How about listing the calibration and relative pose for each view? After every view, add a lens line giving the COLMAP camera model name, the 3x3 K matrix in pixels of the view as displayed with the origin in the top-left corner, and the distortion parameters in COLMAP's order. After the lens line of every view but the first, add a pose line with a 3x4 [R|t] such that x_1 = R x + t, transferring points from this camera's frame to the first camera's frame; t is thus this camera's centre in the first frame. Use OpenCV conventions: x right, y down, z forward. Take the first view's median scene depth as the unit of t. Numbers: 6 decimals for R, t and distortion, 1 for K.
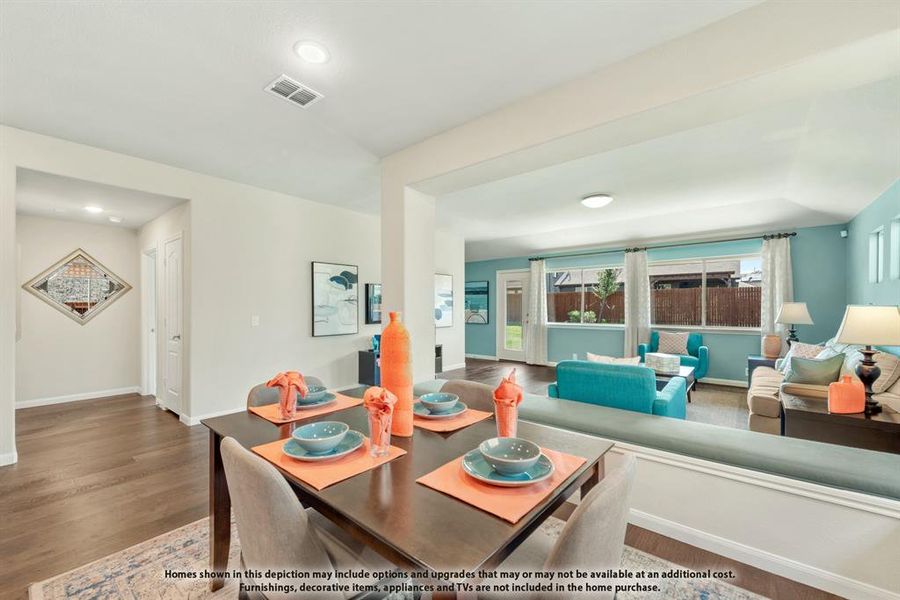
lens RADIAL K [[358.8, 0, 452.7], [0, 358.8, 305.6], [0, 0, 1]] dist [0.011273, -0.000247]
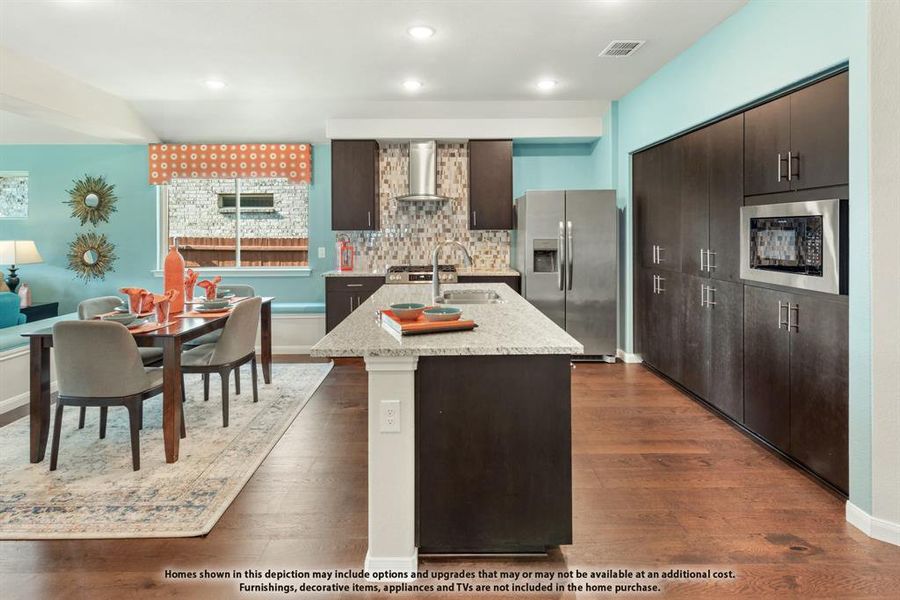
lens RADIAL K [[469.2, 0, 446.6], [0, 469.2, 232.2], [0, 0, 1]] dist [0.015205, -0.007367]
pose [[-0.645449, 0.004768, 0.763788, -0.802545], [0.001627, 0.999987, -0.004868, -0.010945], [-0.763801, -0.001899, -0.645448, 0.417348]]
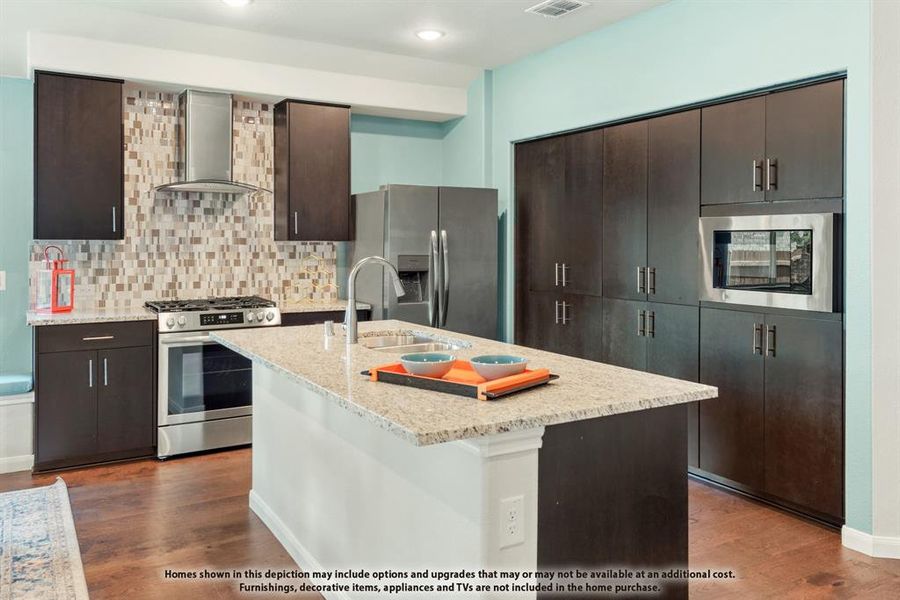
lens RADIAL K [[699.3, 0, 447.7], [0, 699.3, 244.5], [0, 0, 1]] dist [0.046780, -0.042912]
pose [[-0.940774, -0.000624, 0.339034, -0.597624], [-0.002779, 0.999979, -0.005871, -0.010376], [-0.339023, -0.006465, -0.940756, 0.560005]]
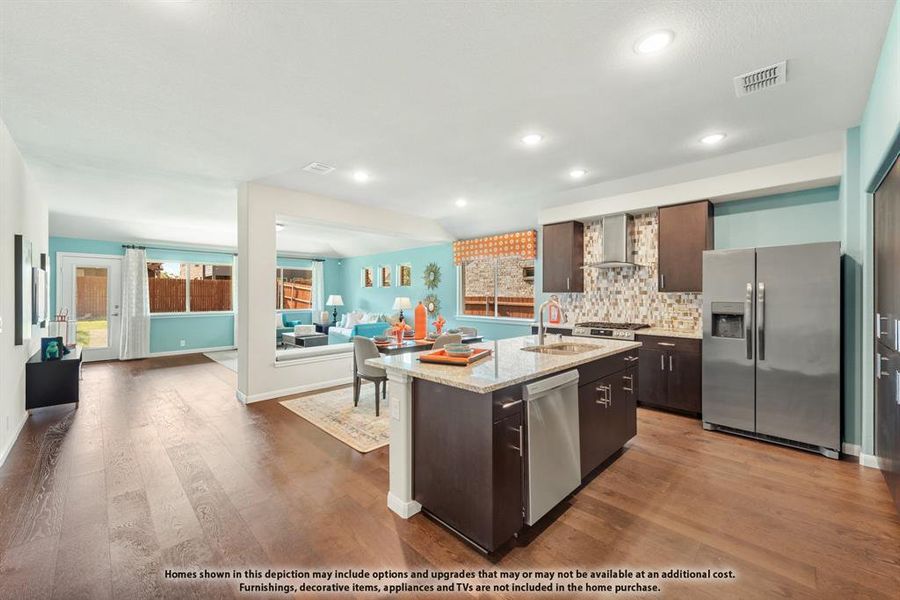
lens RADIAL K [[354.2, 0, 451.7], [0, 354.2, 293.6], [0, 0, 1]] dist [0.013278, -0.000277]
pose [[0.094189, 0.004073, 0.995546, -0.921344], [-0.005001, 0.999981, -0.003618, -0.012086], [-0.995542, -0.004638, 0.094207, 0.121011]]
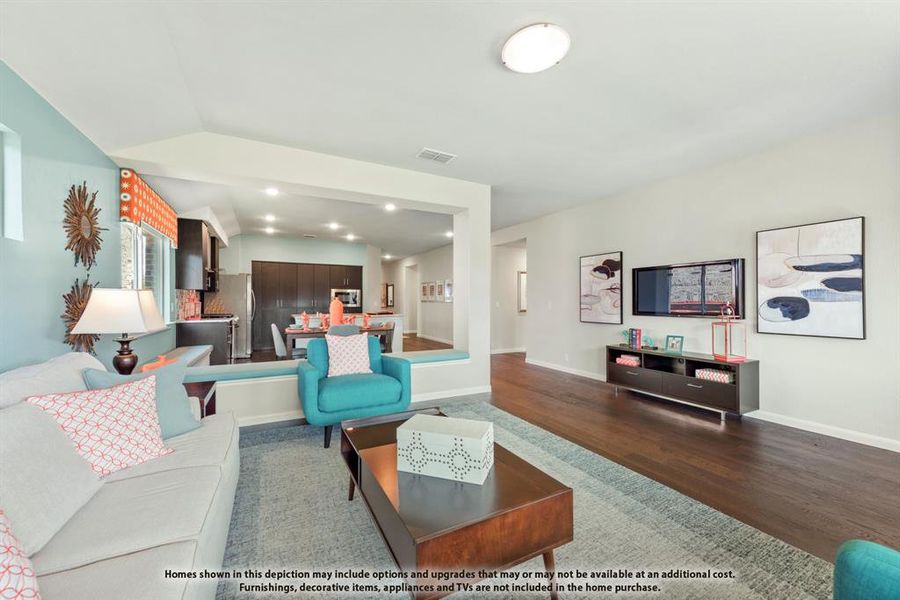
lens RADIAL K [[354.2, 0, 448.8], [0, 354.2, 296.5], [0, 0, 1]] dist [0.013278, -0.000277]
pose [[-0.393053, -0.008633, -0.919475, 0.778186], [0.004181, 0.999929, -0.011175, 0.014757], [0.919506, -0.008237, -0.392989, 0.991556]]
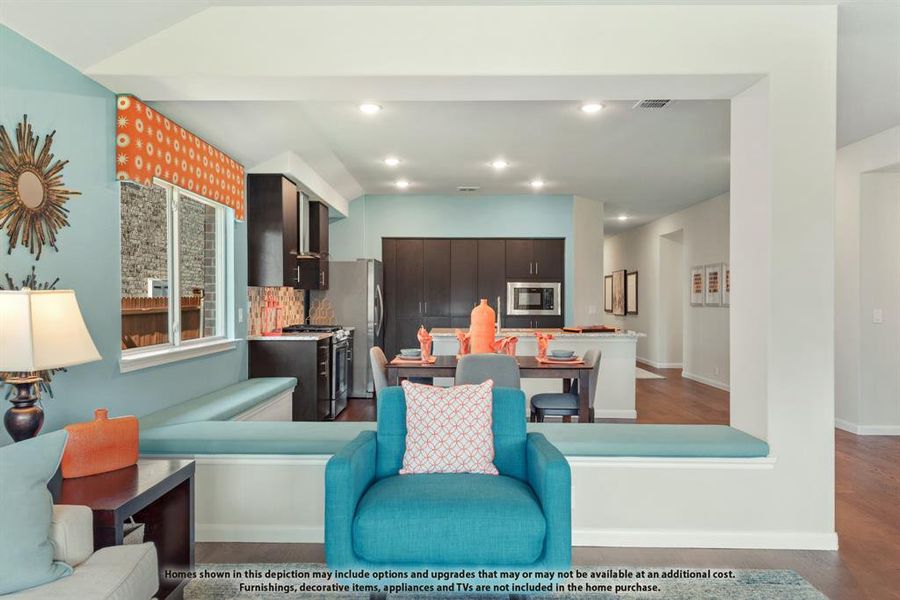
lens RADIAL K [[617.3, 0, 439.9], [0, 617.3, 296.3], [0, 0, 1]] dist [0.026381, -0.005748]
pose [[-0.785142, -0.003353, -0.619307, 0.577294], [0.002457, 0.999961, -0.008529, 0.007375], [0.619311, -0.008218, -0.785103, 0.969203]]
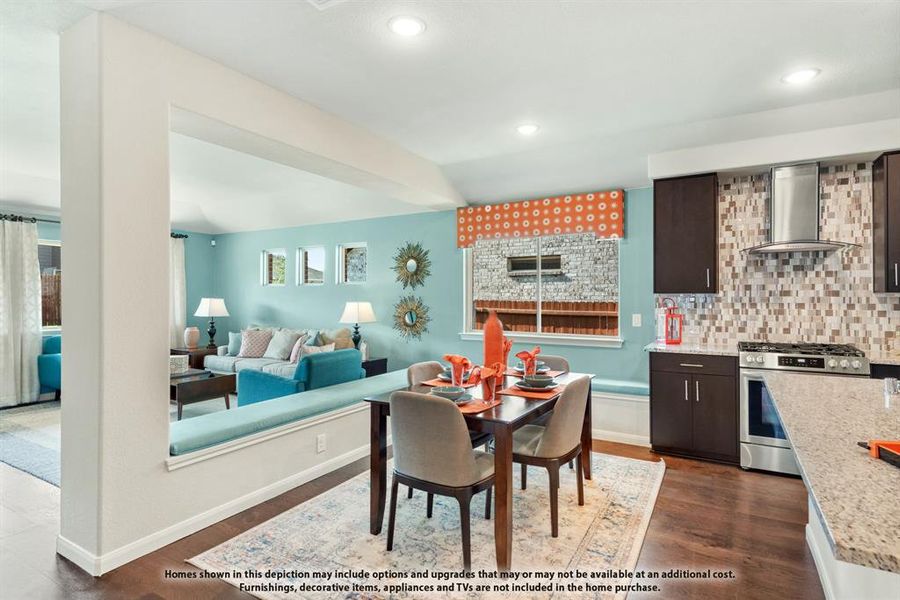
lens RADIAL K [[471.1, 0, 452.3], [0, 471.1, 295.1], [0, 0, 1]] dist [0.022416, -0.011133]
pose [[-0.161181, 0.005280, 0.986911, -0.619321], [-0.003472, 0.999976, -0.005916, -0.011135], [-0.986919, -0.004380, -0.161159, 0.427702]]
